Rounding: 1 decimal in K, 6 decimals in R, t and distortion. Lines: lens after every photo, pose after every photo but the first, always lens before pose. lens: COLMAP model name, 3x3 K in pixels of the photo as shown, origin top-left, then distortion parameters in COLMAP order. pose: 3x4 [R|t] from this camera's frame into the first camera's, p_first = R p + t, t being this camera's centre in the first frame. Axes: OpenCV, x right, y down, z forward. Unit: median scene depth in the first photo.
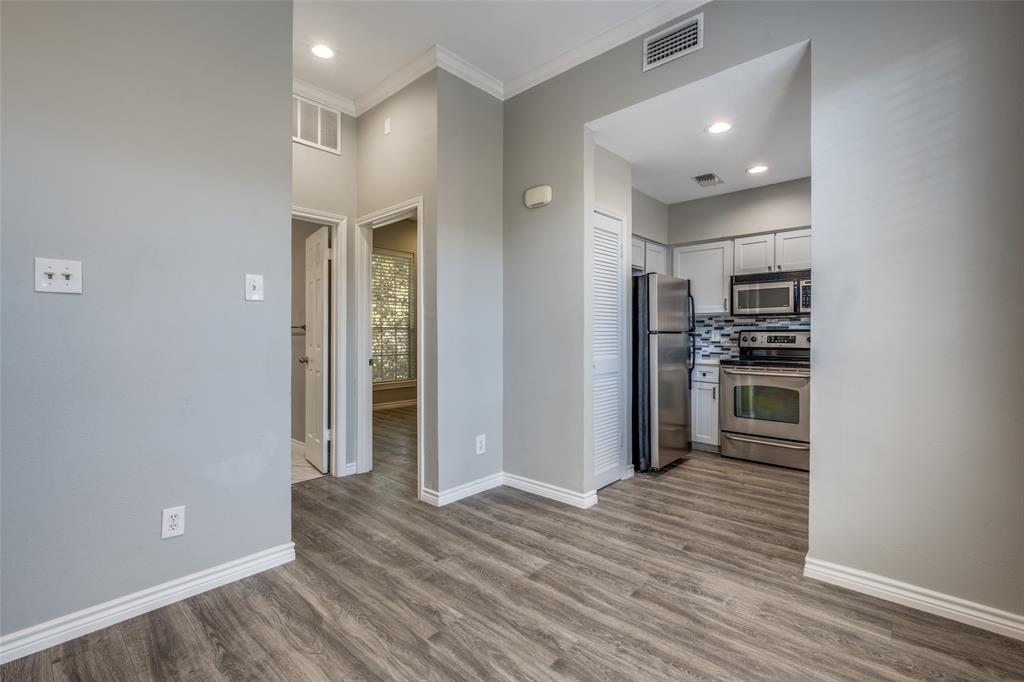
lens RADIAL K [[447.0, 0, 514.0], [0, 447.0, 337.1], [0, 0, 1]] dist [0.004385, -0.006107]
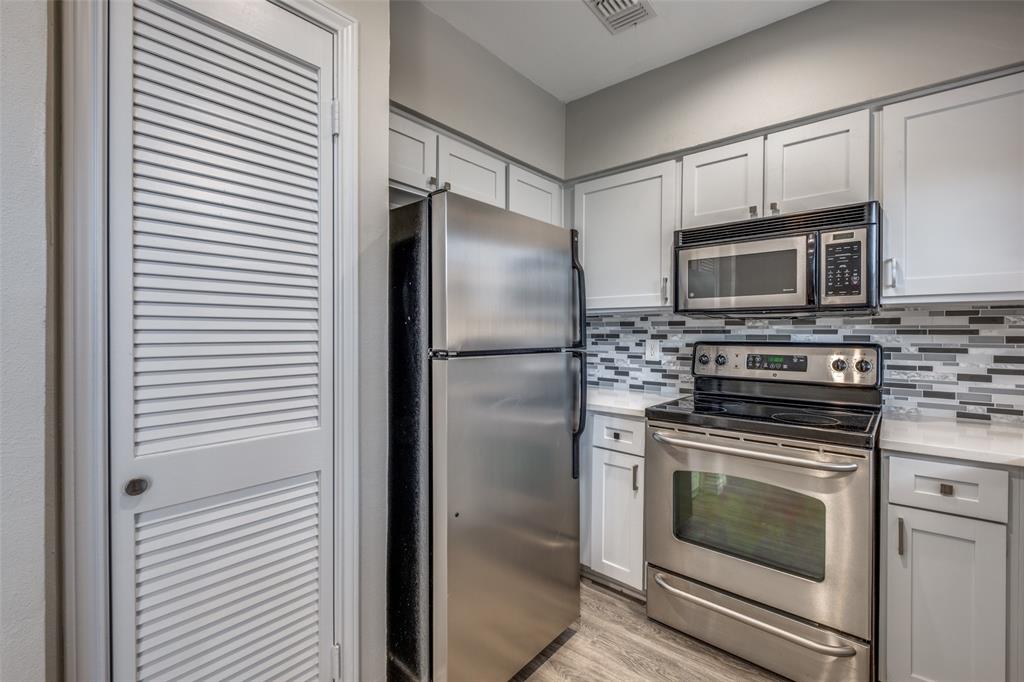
lens RADIAL K [[447.0, 0, 514.0], [0, 447.0, 337.1], [0, 0, 1]] dist [0.004385, -0.006107]
pose [[0.999416, 0.004774, 0.033829, 0.317783], [-0.004854, 0.999986, 0.002301, -0.023321], [-0.033818, -0.002463, 0.999425, 0.561309]]
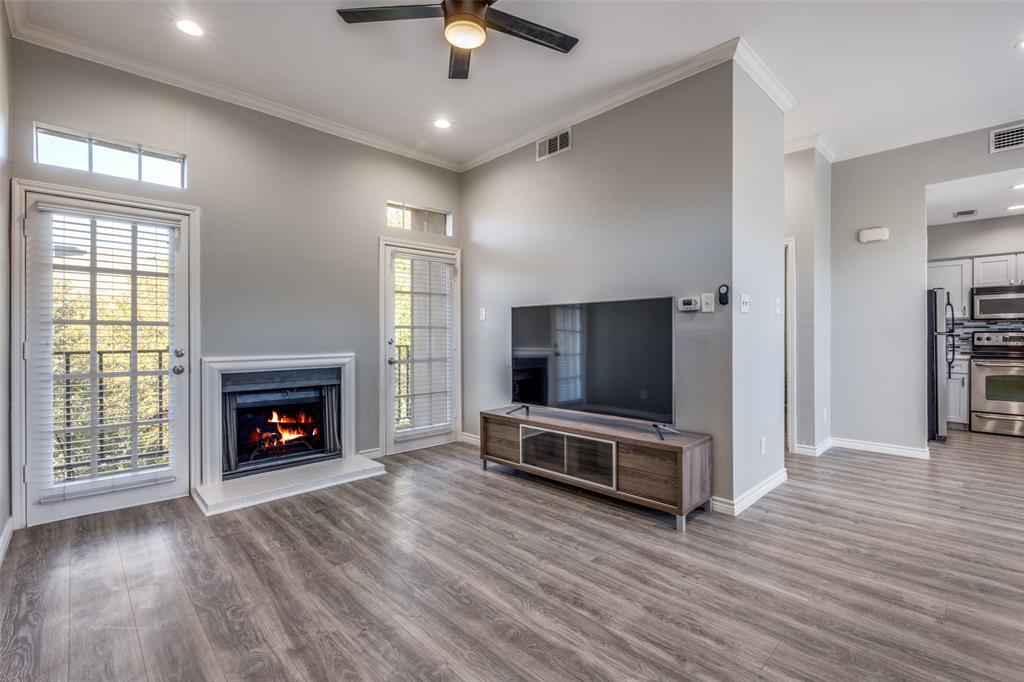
lens RADIAL K [[450.6, 0, 510.5], [0, 450.6, 339.0], [0, 0, 1]] dist [0.003722, -0.005669]
pose [[0.997365, -0.001924, -0.072526, -0.761403], [0.002003, 0.999997, 0.001008, 0.001507], [0.072523, -0.001151, 0.997366, -0.368572]]
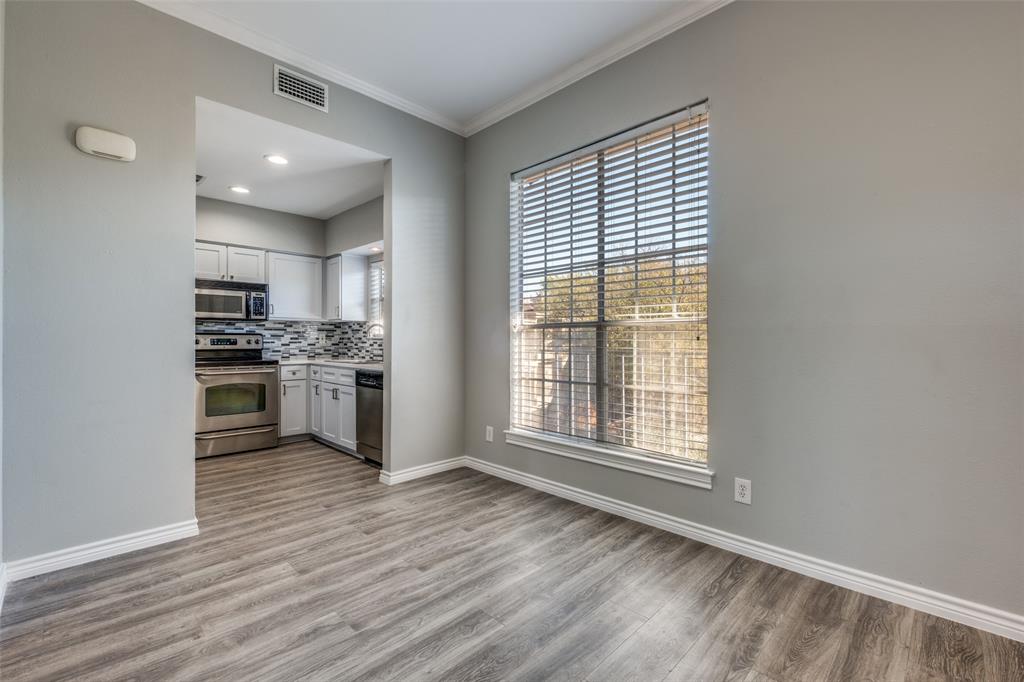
lens RADIAL K [[446.1, 0, 512.0], [0, 446.1, 341.0], [0, 0, 1]] dist [0.009639, -0.007104]
pose [[0.048831, -0.001239, 0.998806, -0.502164], [0.000861, 0.999999, 0.001199, 0.002445], [-0.998807, 0.000802, 0.048832, 0.247480]]
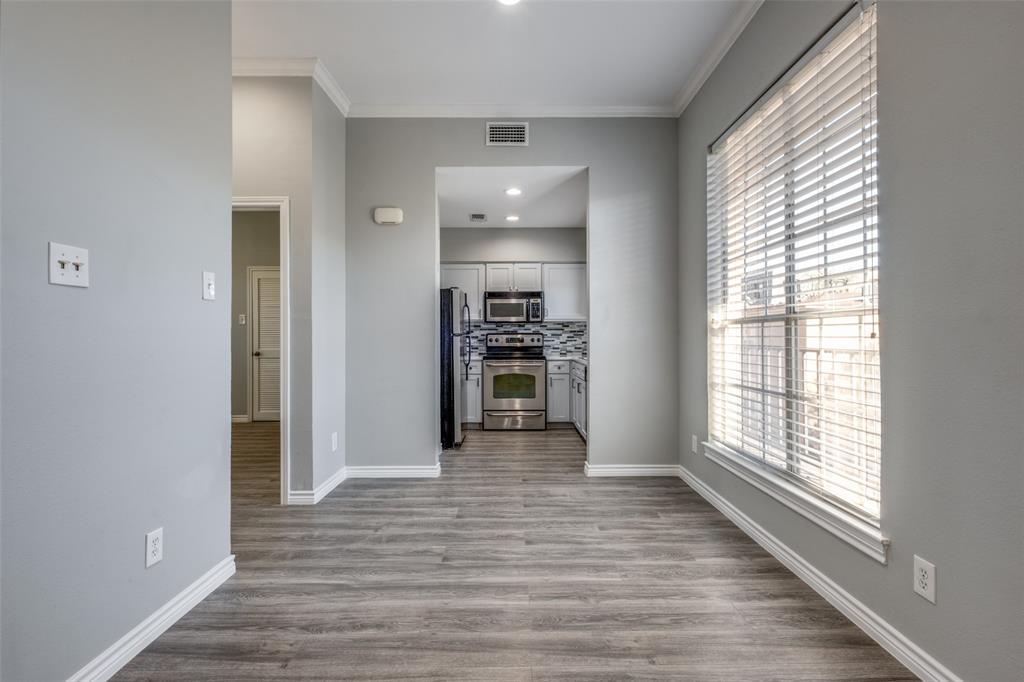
lens RADIAL K [[475.8, 0, 512.6], [0, 475.8, 336.0], [0, 0, 1]] dist [0.003318, -0.000824]
pose [[0.740879, 0.000915, 0.671638, -0.417159], [0.004744, 0.999967, -0.006595, 0.001723], [-0.671622, 0.008072, 0.740850, -0.088064]]
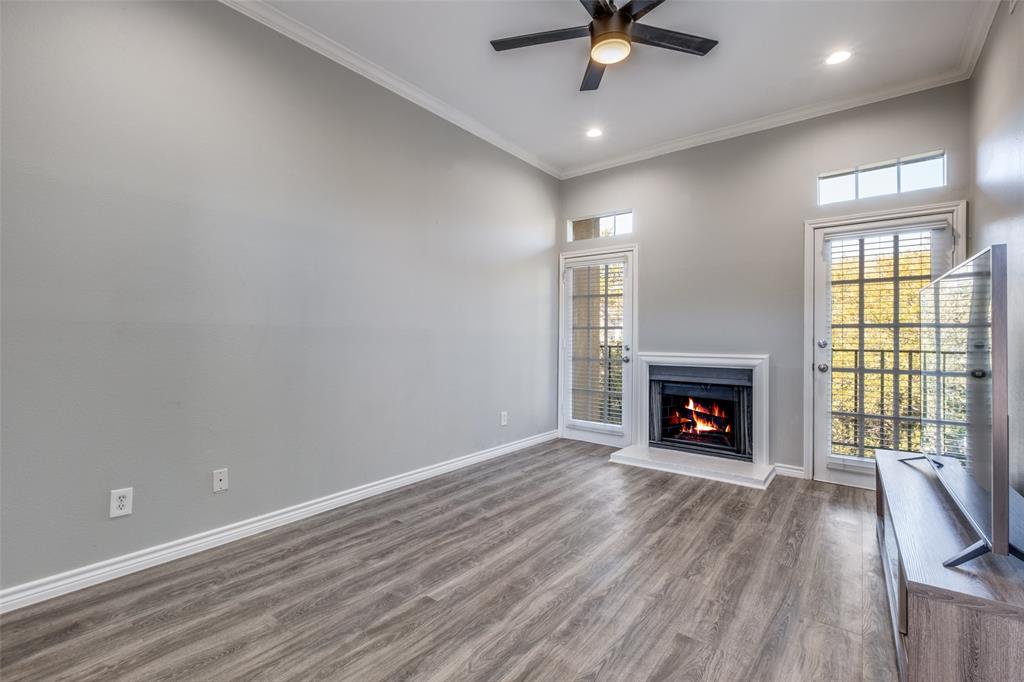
lens RADIAL K [[447.0, 0, 514.0], [0, 447.0, 337.1], [0, 0, 1]] dist [0.004385, -0.006107]
pose [[0.077929, 0.000893, -0.996958, -0.281923], [-0.011247, 0.999937, 0.000016, 0.001191], [0.996895, 0.011212, 0.077934, 0.018189]]
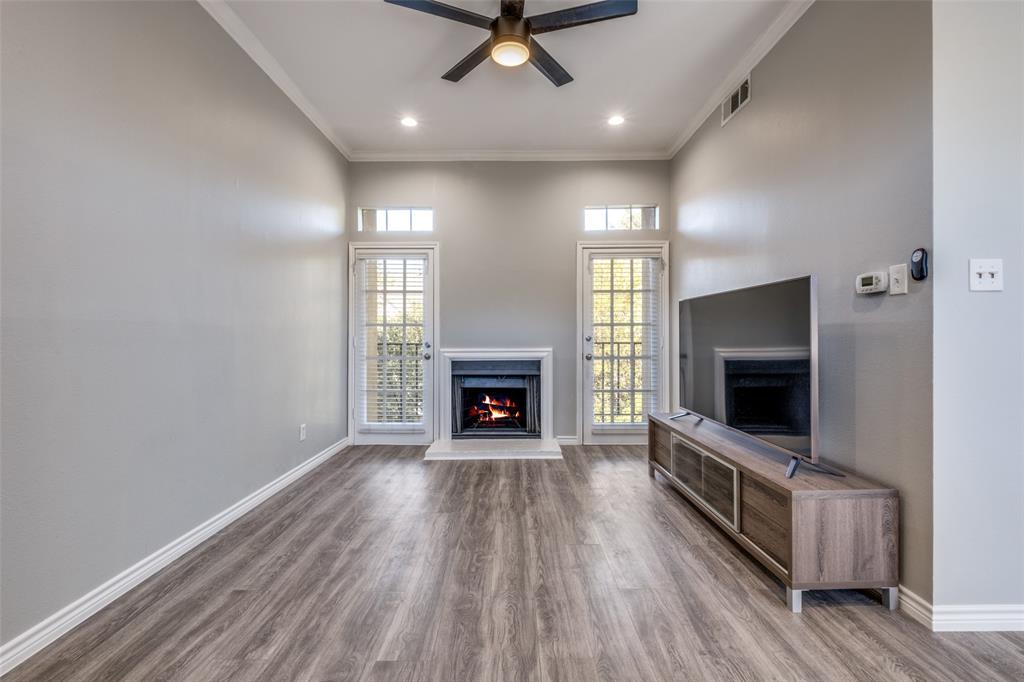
lens RADIAL K [[440.1, 0, 512.6], [0, 440.1, 336.1], [0, 0, 1]] dist [0.003071, -0.006350]
pose [[0.671756, 0.000882, -0.740772, -0.417207], [-0.002350, 0.999997, -0.000940, 0.003695], [0.740769, 0.002372, 0.671756, -0.207009]]
